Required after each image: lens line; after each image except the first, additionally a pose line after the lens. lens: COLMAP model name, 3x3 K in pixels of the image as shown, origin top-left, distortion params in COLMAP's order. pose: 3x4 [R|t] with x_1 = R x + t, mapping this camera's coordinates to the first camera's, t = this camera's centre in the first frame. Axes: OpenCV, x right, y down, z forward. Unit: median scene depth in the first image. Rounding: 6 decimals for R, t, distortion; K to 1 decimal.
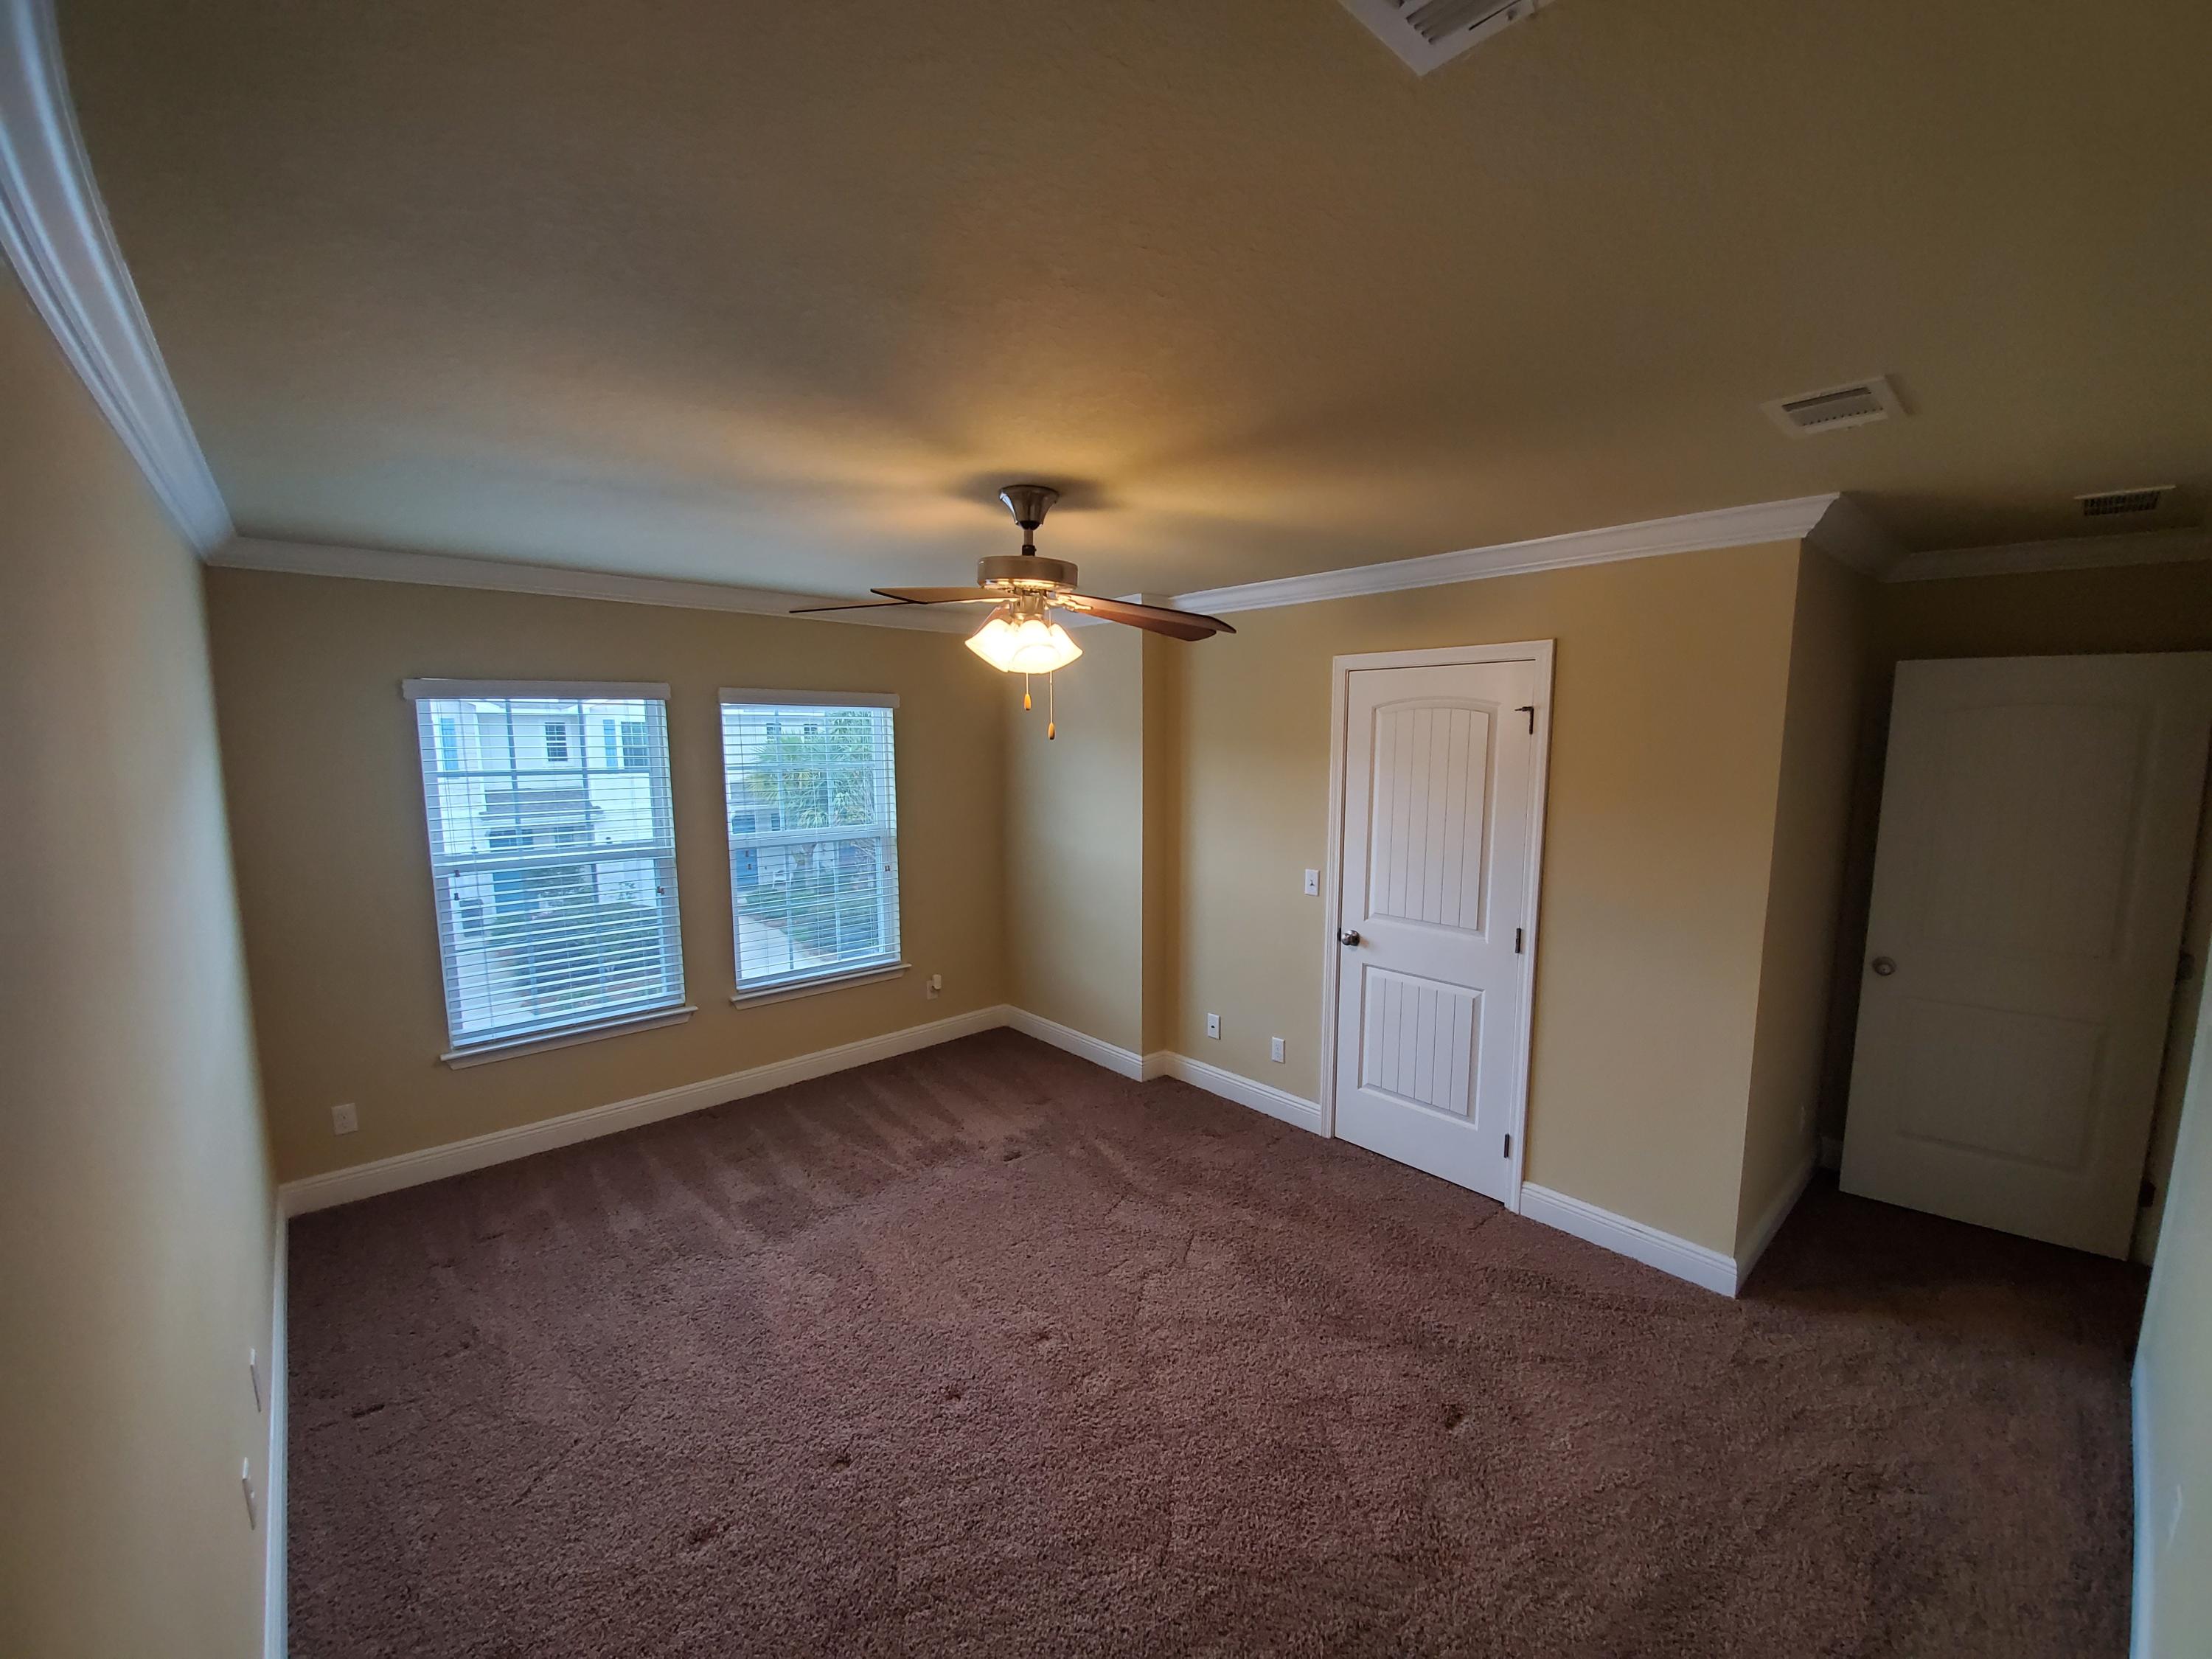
lens RADIAL K [[887.6, 0, 1108.3], [0, 887.6, 836.5], [0, 0, 1]] dist [0.001194, 0.000005]
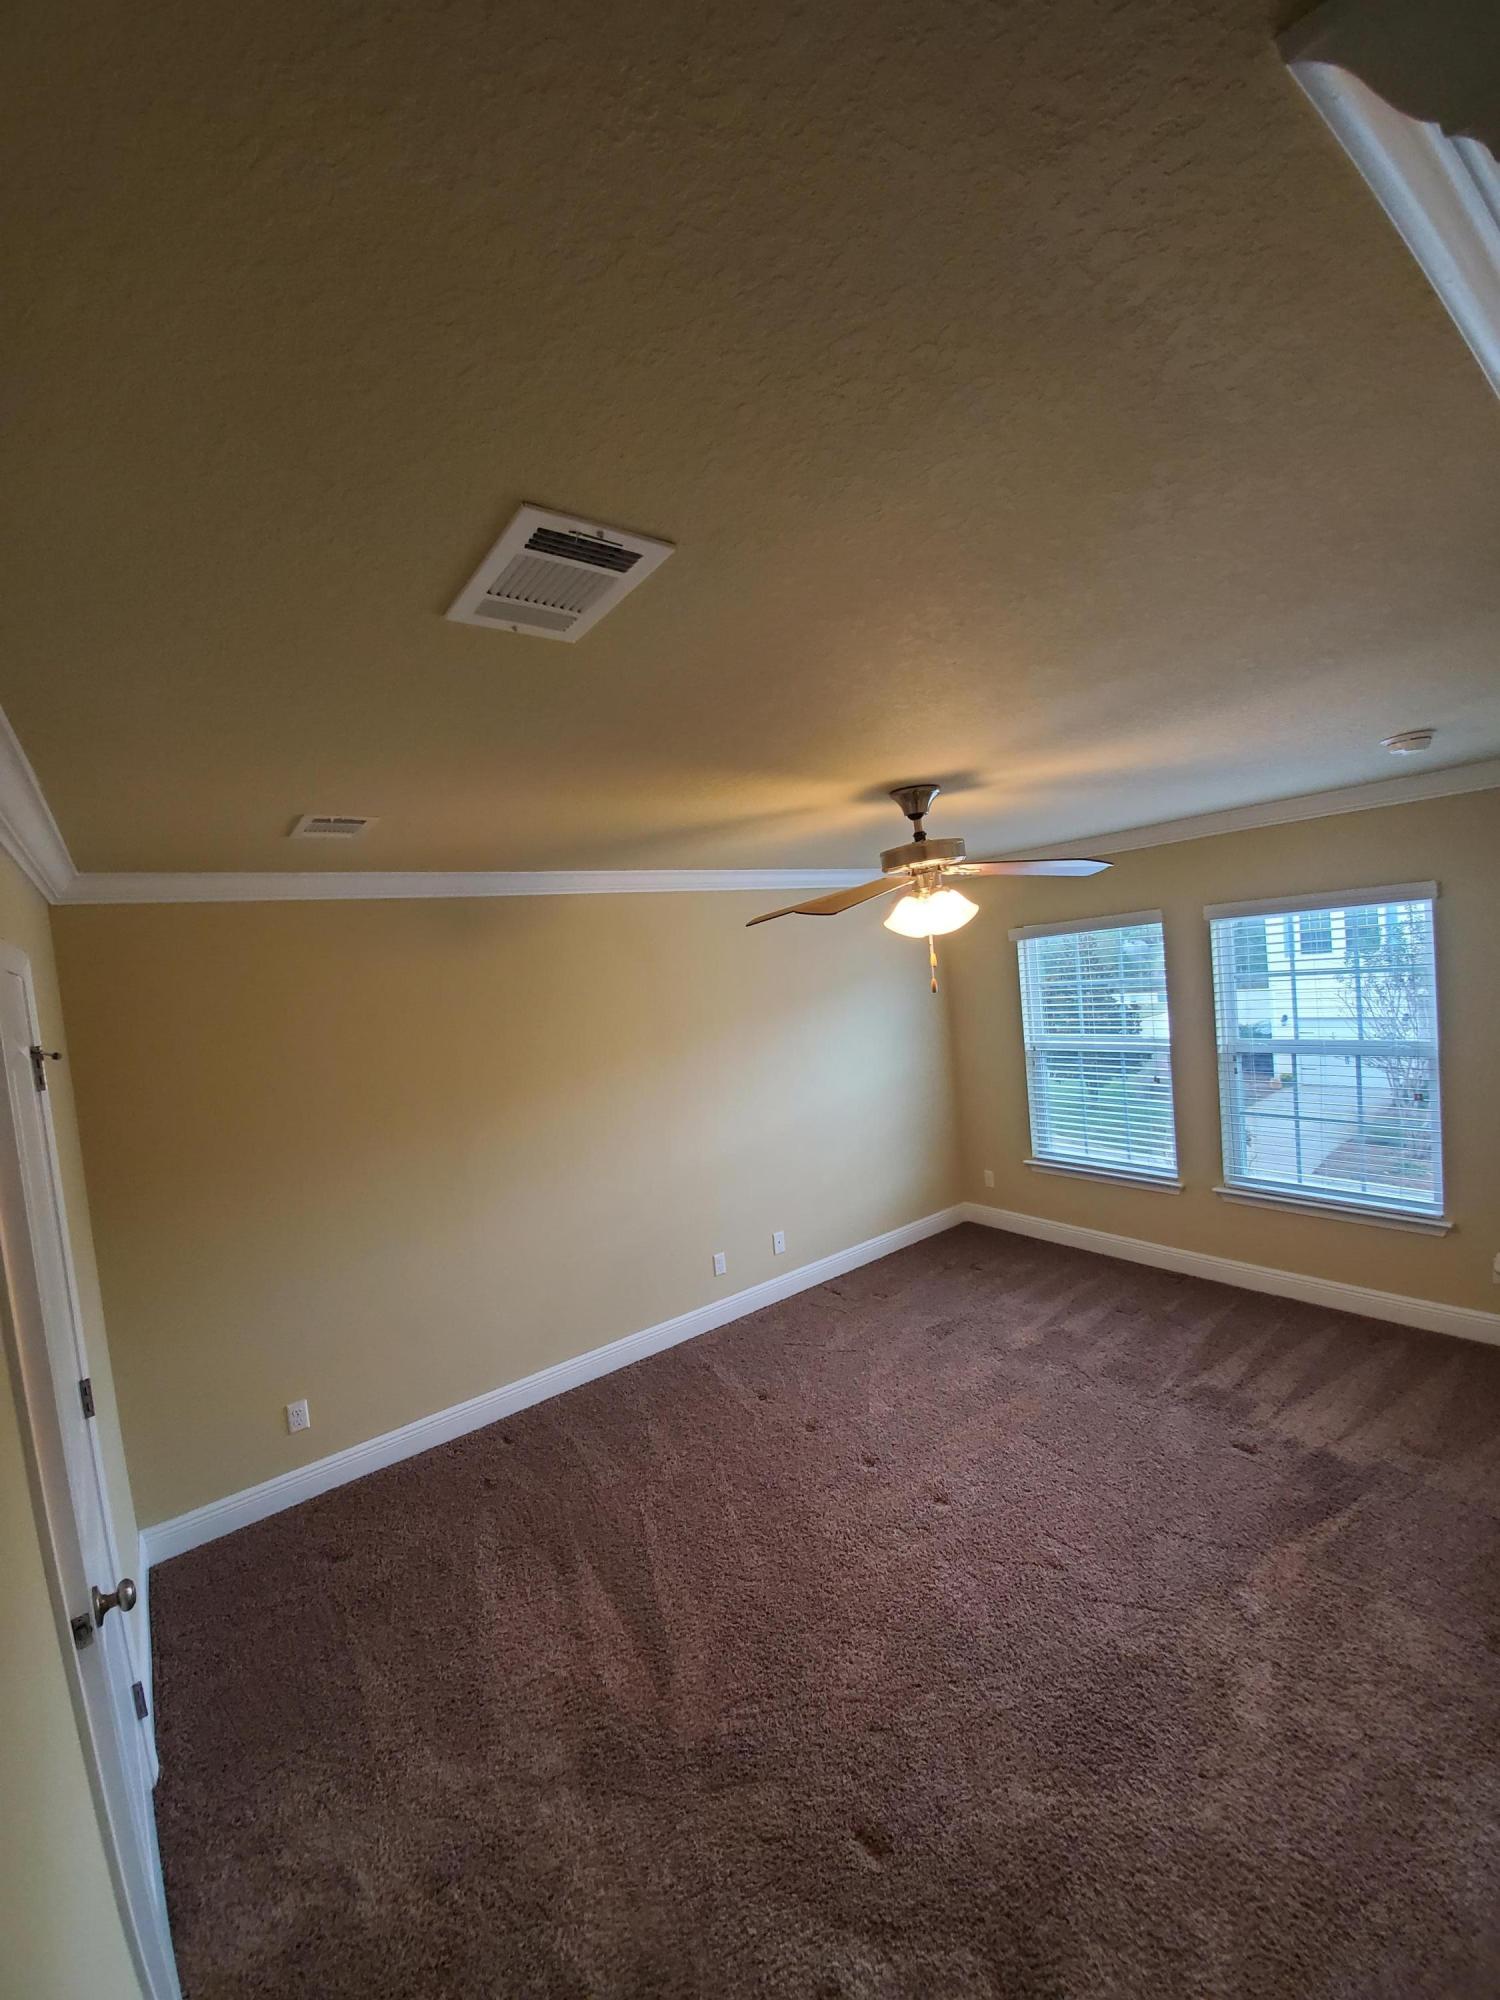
lens RADIAL K [[802.5, 0, 748.6], [0, 802.5, 1006.4], [0, 0, 1]] dist [0.001194, 0.000005]
pose [[-0.075318, 0.058392, -0.995448, 0.726658], [-0.018478, 0.998031, 0.059942, -0.110480], [0.996988, 0.022909, -0.074091, 0.611964]]
